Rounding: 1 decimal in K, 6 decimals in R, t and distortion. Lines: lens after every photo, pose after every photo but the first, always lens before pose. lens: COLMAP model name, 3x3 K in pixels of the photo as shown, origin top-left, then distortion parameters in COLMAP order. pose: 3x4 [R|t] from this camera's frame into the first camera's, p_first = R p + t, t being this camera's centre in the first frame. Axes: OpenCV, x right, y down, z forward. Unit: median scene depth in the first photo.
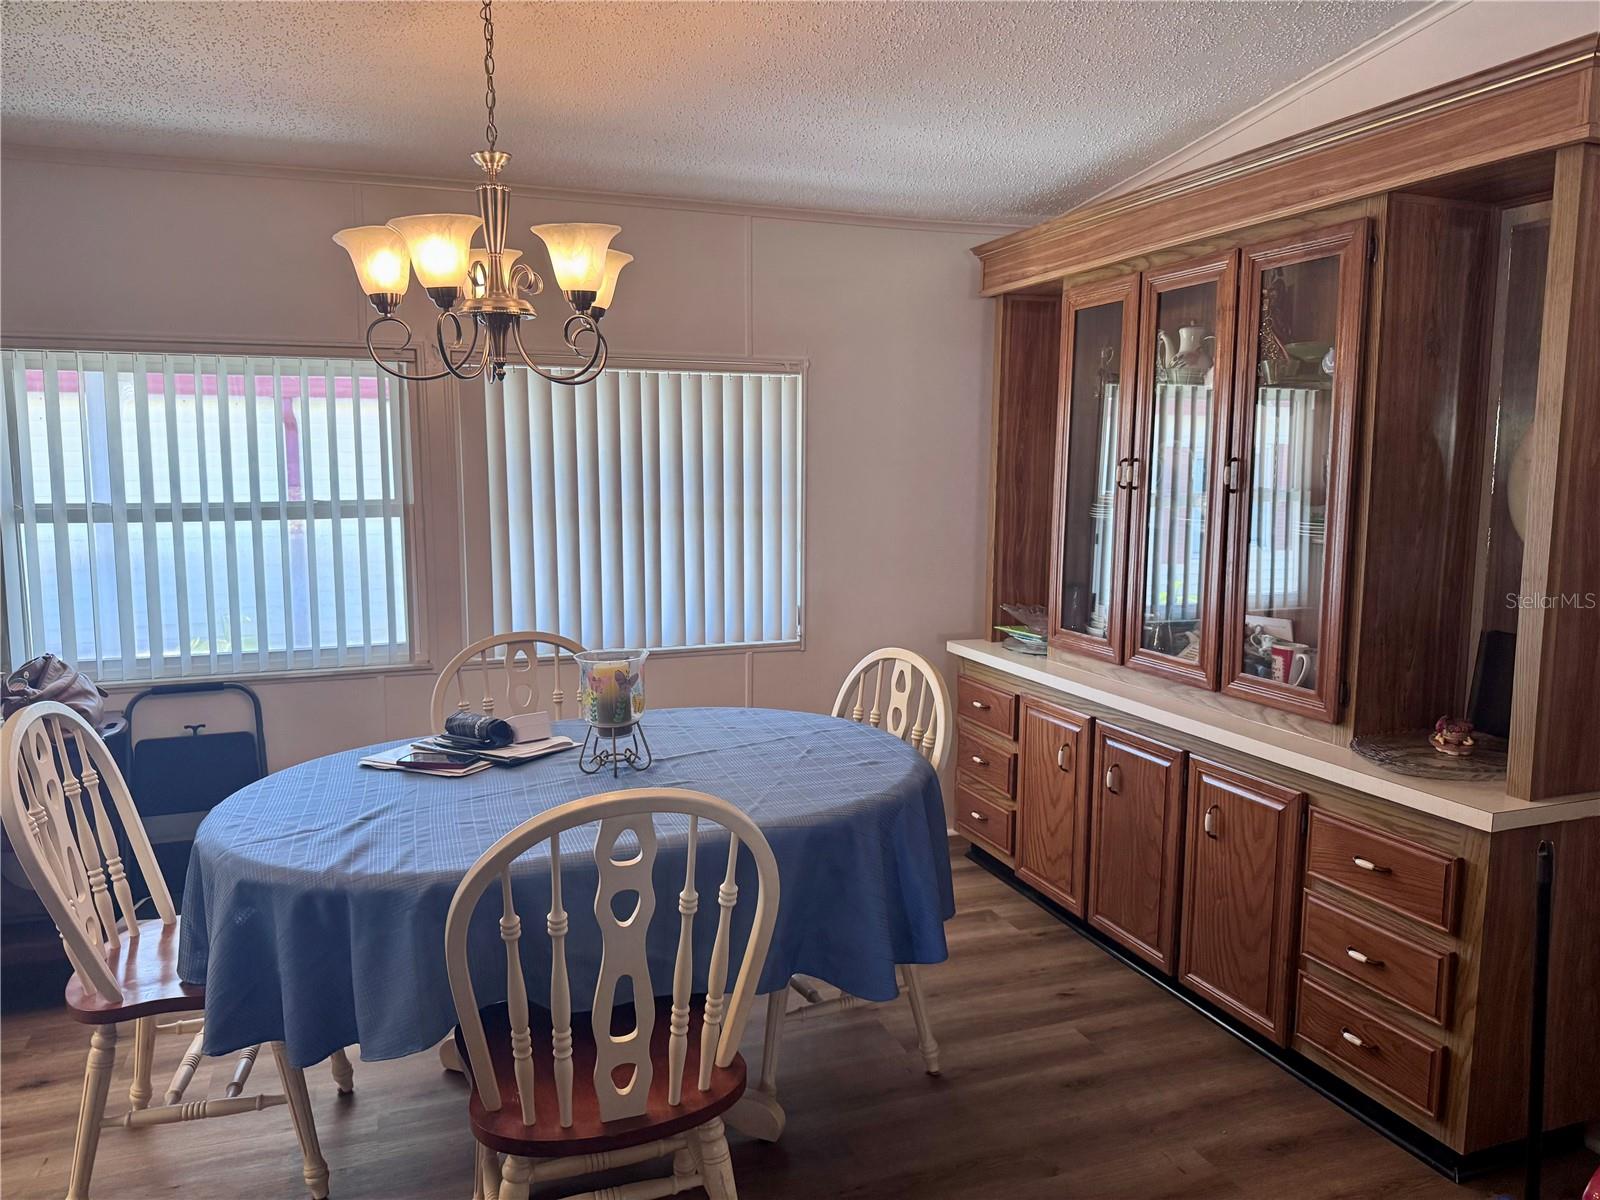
lens RADIAL K [[1136.5, 0, 800.0], [0, 1136.5, 600.0], [0, 0, 1]] dist [0.016463, -0.028872]
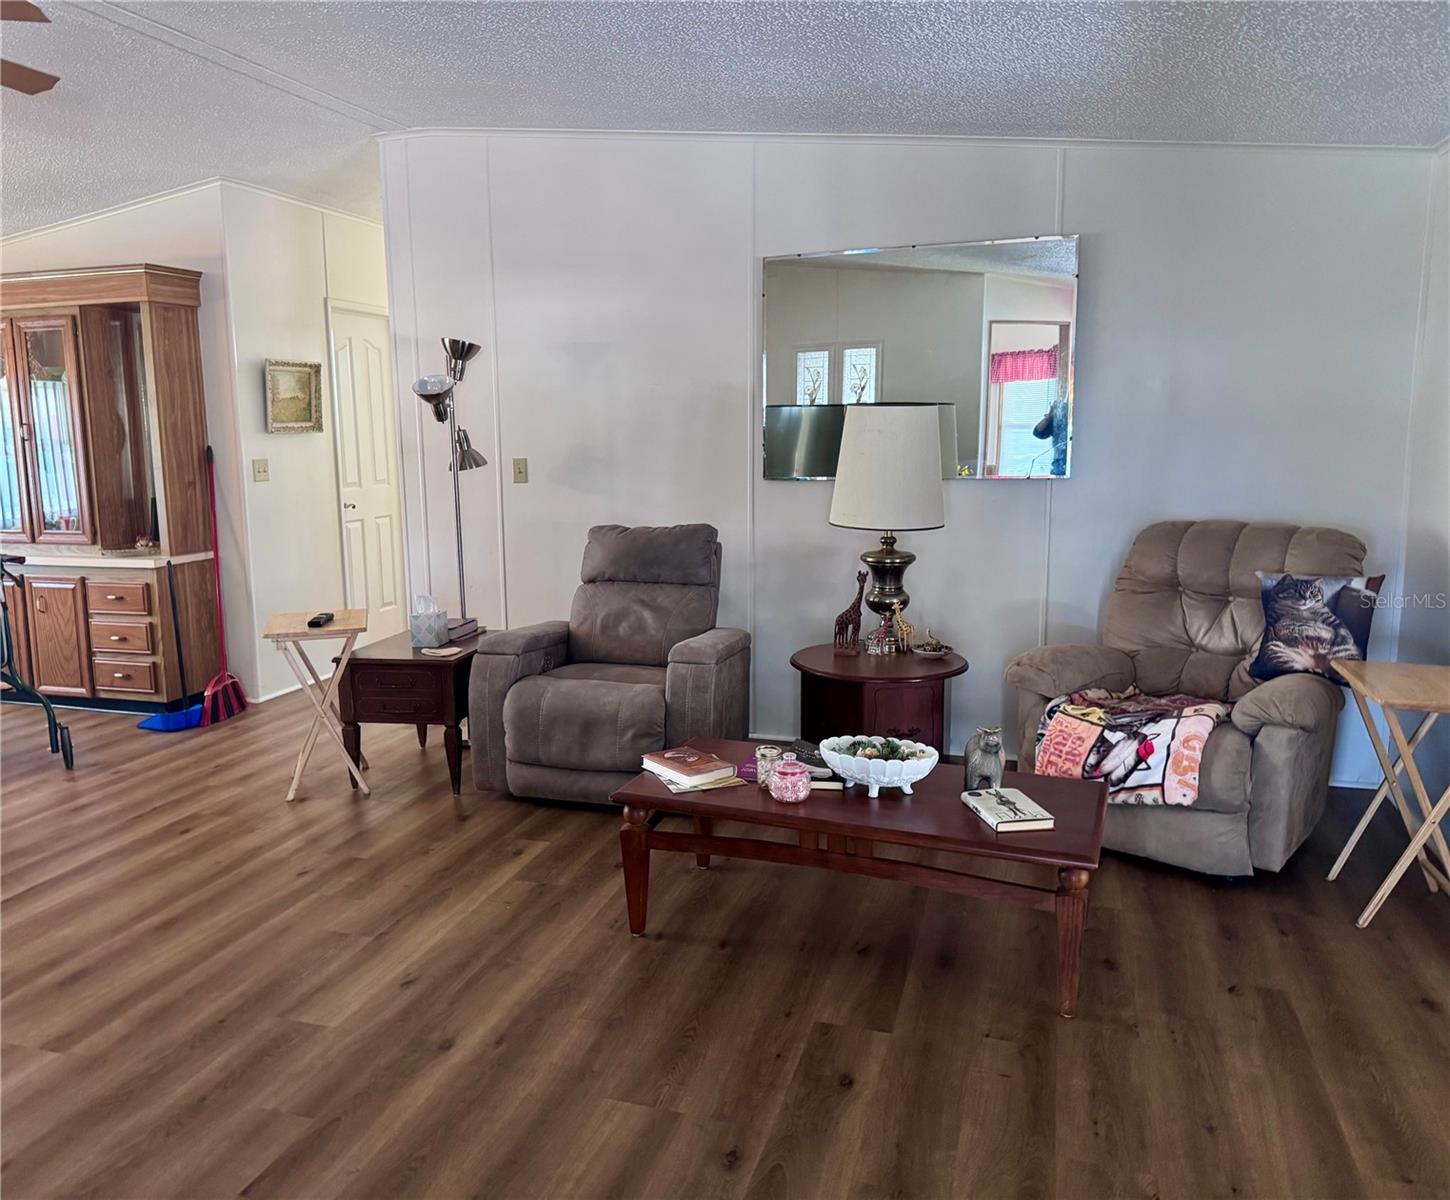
lens RADIAL K [[1124.3, 0, 665.9], [0, 1124.3, 600.9], [0, 0, 1]] dist [0.002874, -0.002417]
pose [[0.640335, -0.130662, 0.756901, -0.478690], [0.111507, 0.990799, 0.076705, 0.174063], [-0.759959, 0.035282, 0.649013, -1.245531]]
